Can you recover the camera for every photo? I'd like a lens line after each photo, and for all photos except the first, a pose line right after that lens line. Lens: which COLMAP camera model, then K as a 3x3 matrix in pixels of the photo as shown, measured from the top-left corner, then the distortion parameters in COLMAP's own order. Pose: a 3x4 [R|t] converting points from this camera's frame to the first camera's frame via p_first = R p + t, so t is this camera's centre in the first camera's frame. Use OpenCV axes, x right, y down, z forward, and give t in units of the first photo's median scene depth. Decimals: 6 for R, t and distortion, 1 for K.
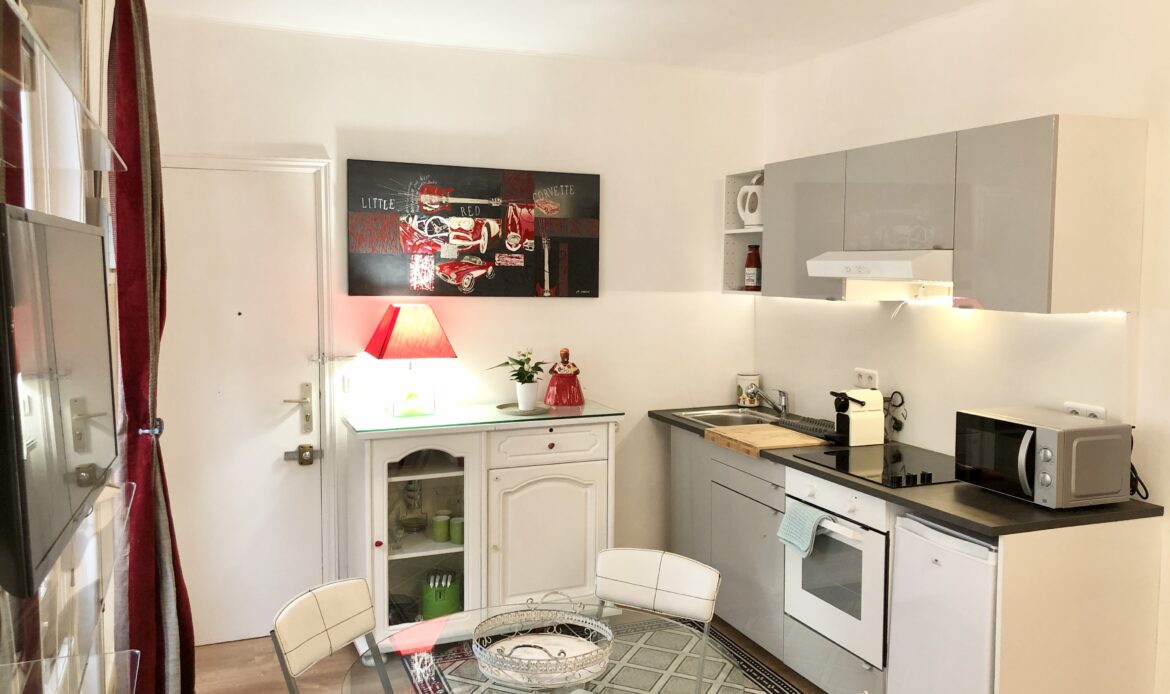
lens RADIAL K [[954.6, 0, 597.0], [0, 954.6, 348.2], [0, 0, 1]] dist [0.047239, -0.061474]
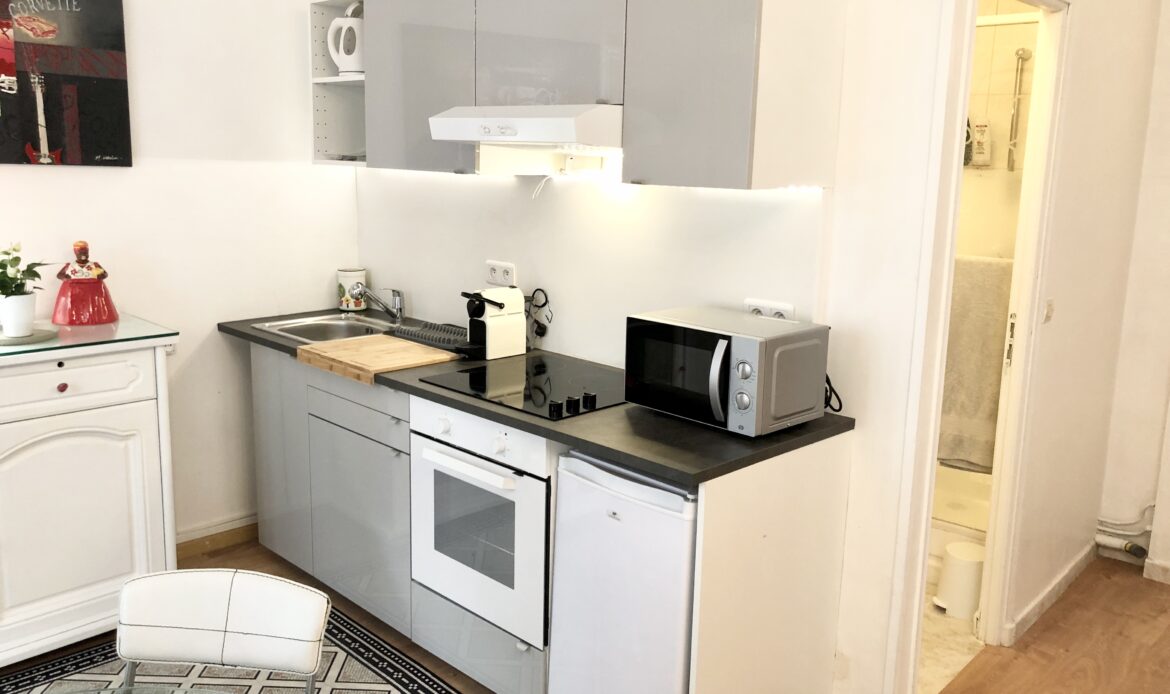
lens RADIAL K [[954.6, 0, 563.9], [0, 954.6, 329.0], [0, 0, 1]] dist [0.047239, -0.061474]
pose [[0.926437, -0.052437, 0.372781, 0.028319], [0.013937, 0.994350, 0.105234, -0.005236], [-0.376193, -0.092297, 0.921933, 0.238401]]
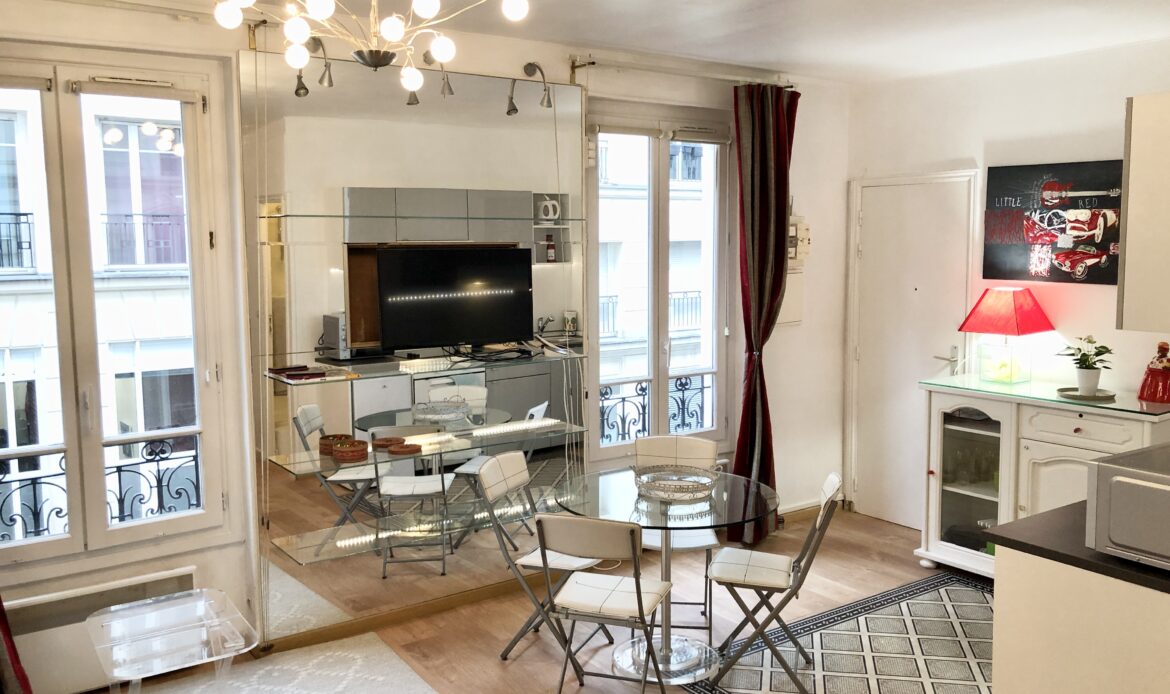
lens RADIAL K [[954.6, 0, 589.5], [0, 954.6, 343.5], [0, 0, 1]] dist [0.047239, -0.061474]
pose [[0.203879, 0.103089, -0.973553, 0.832202], [-0.069355, 0.993463, 0.090673, -0.048431], [0.976536, 0.049035, 0.209696, 0.250274]]
